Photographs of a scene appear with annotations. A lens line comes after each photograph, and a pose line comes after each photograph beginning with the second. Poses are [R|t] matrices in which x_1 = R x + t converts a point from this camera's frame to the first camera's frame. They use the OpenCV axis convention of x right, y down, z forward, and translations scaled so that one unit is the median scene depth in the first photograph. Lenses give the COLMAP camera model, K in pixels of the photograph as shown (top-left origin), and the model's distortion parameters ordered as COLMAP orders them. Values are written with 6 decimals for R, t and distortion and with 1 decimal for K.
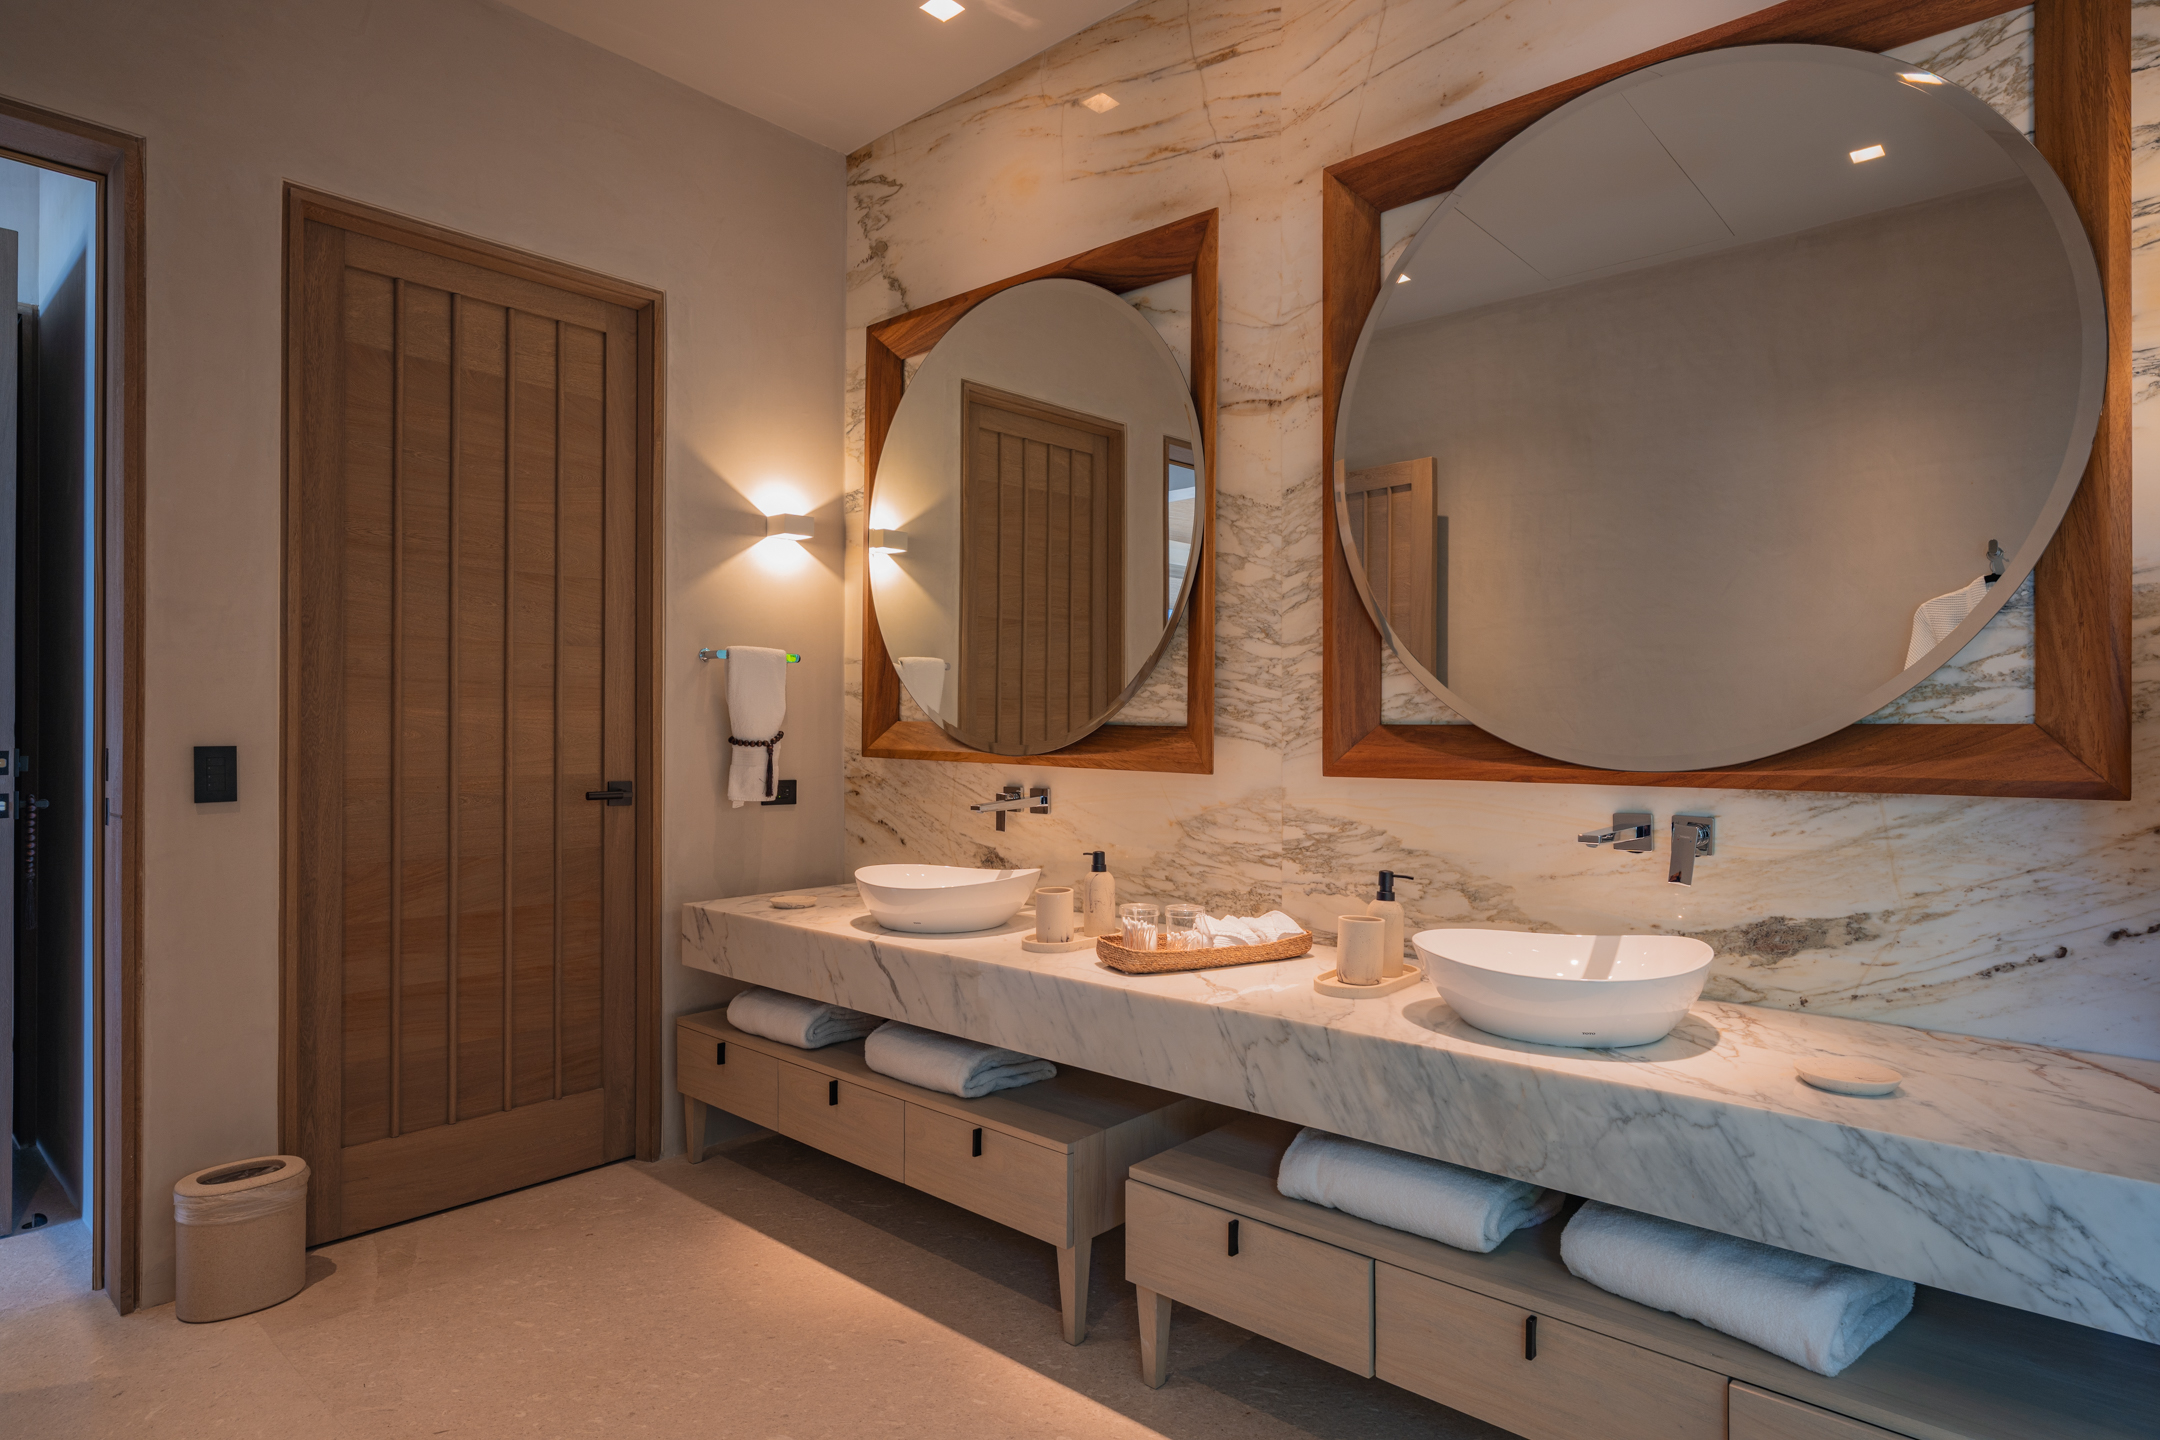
lens RADIAL K [[1170.3, 0, 1091.5], [0, 1170.3, 723.1], [0, 0, 1]] dist [0.000397, 0.000958]
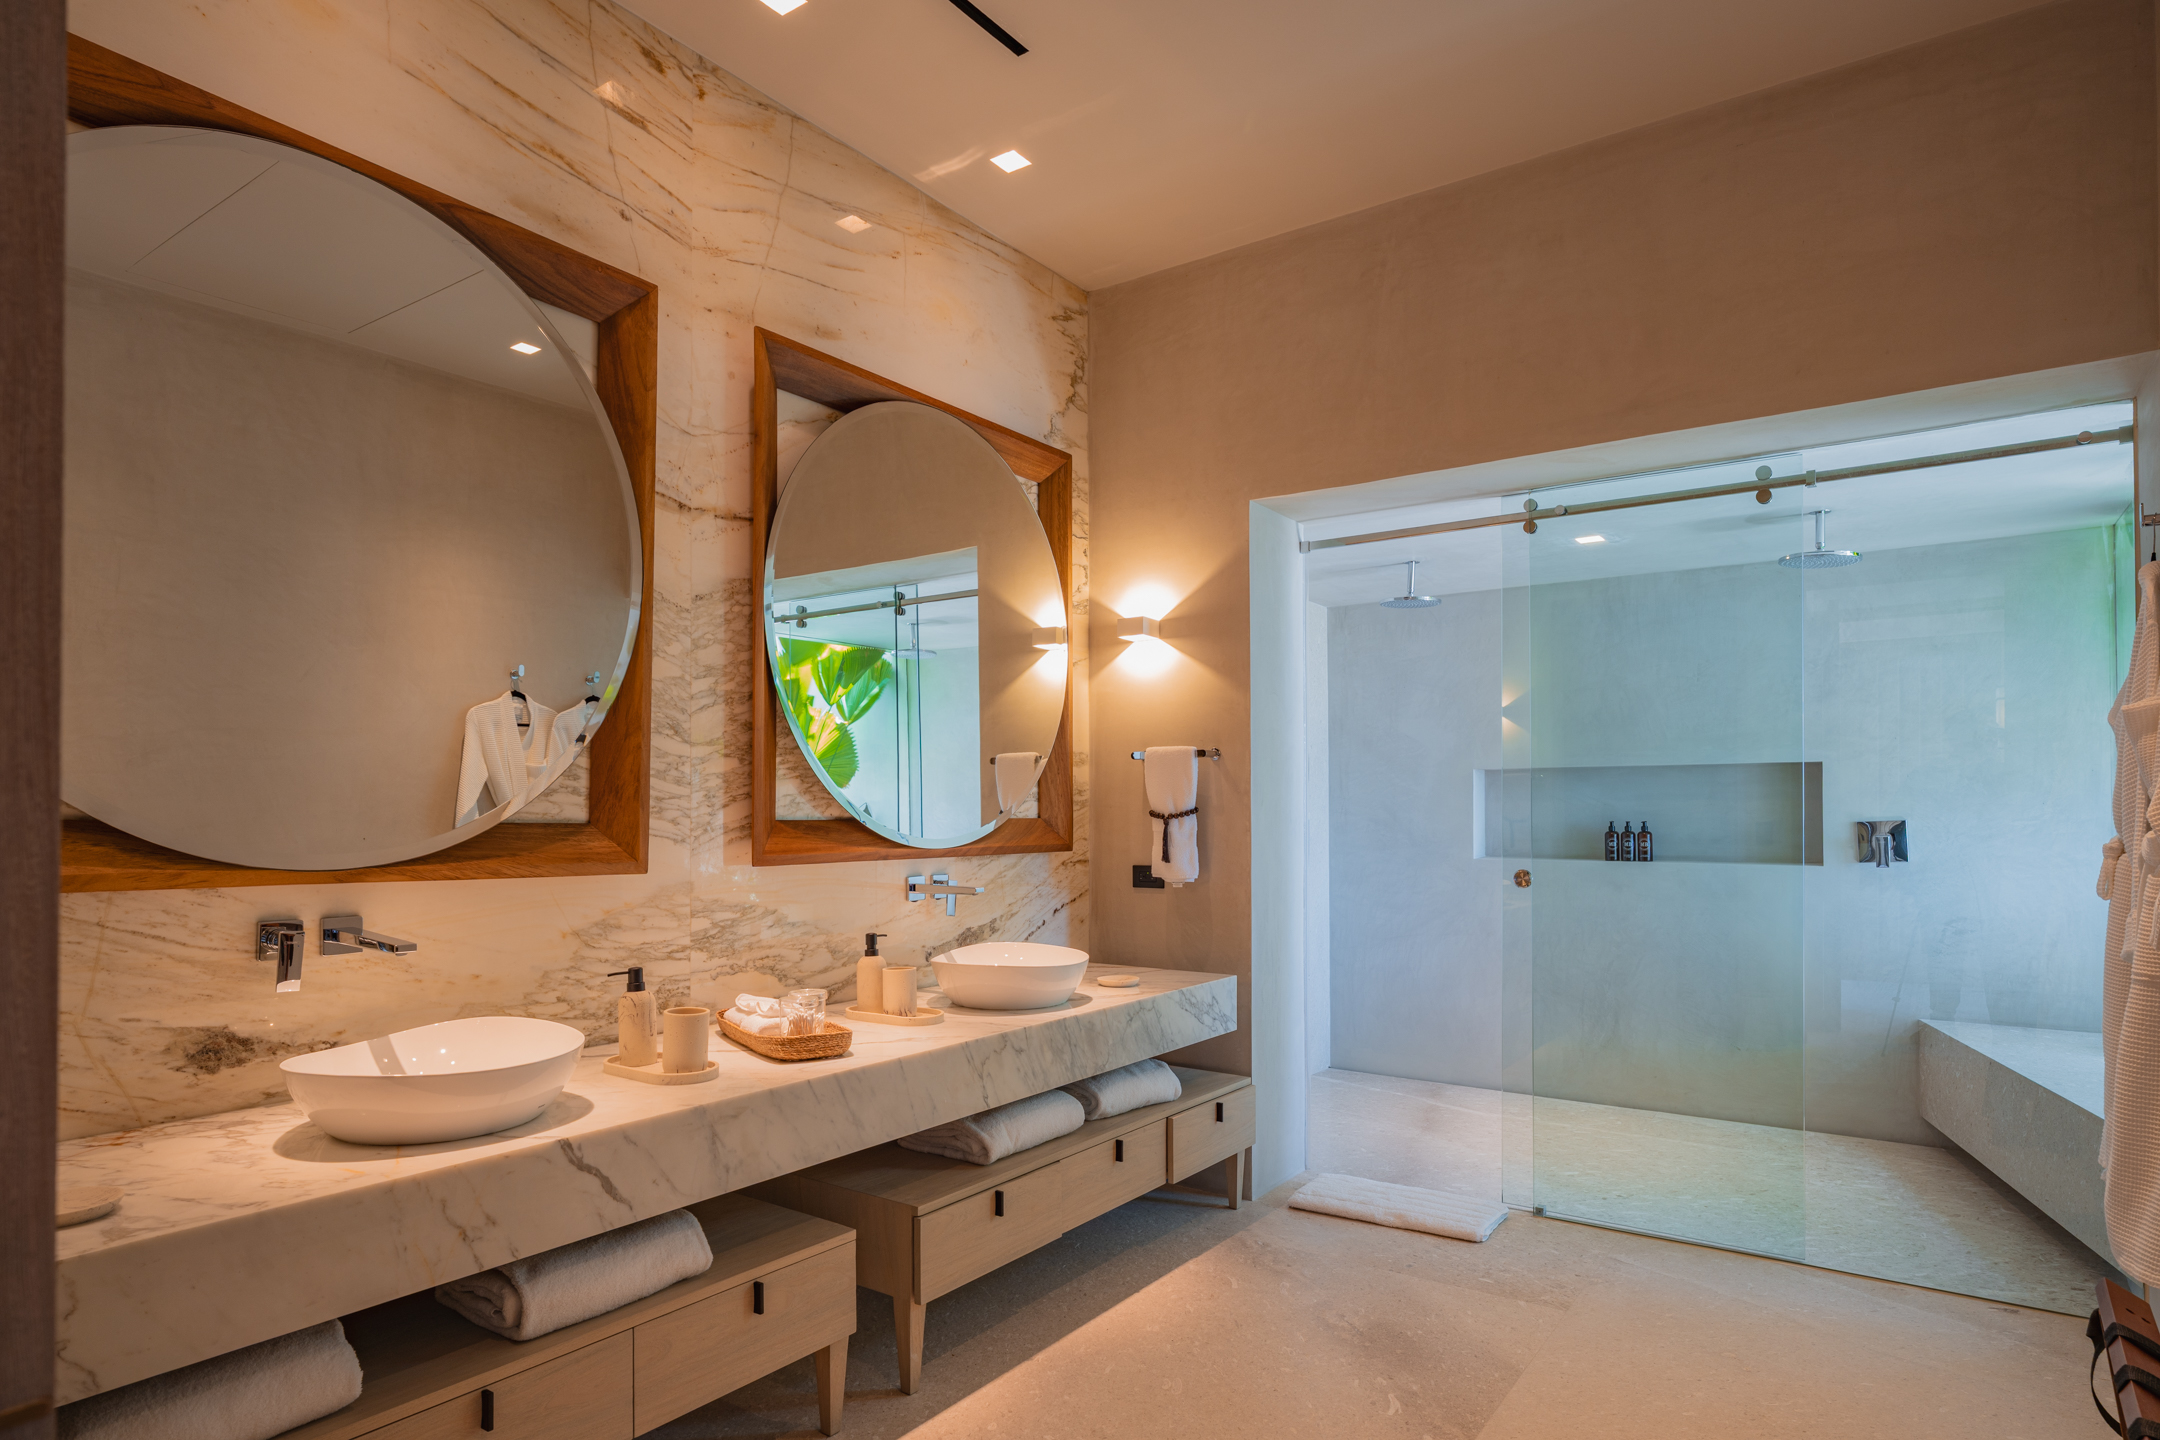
lens RADIAL K [[1207.5, 0, 1077.9], [0, 1207.5, 786.6], [0, 0, 1]] dist [0.001567, 0.000257]
pose [[-0.107465, 0.016038, 0.994079, -0.943209], [-0.008361, 0.999820, -0.017035, -0.013689], [-0.994174, -0.010143, -0.107312, 0.780731]]
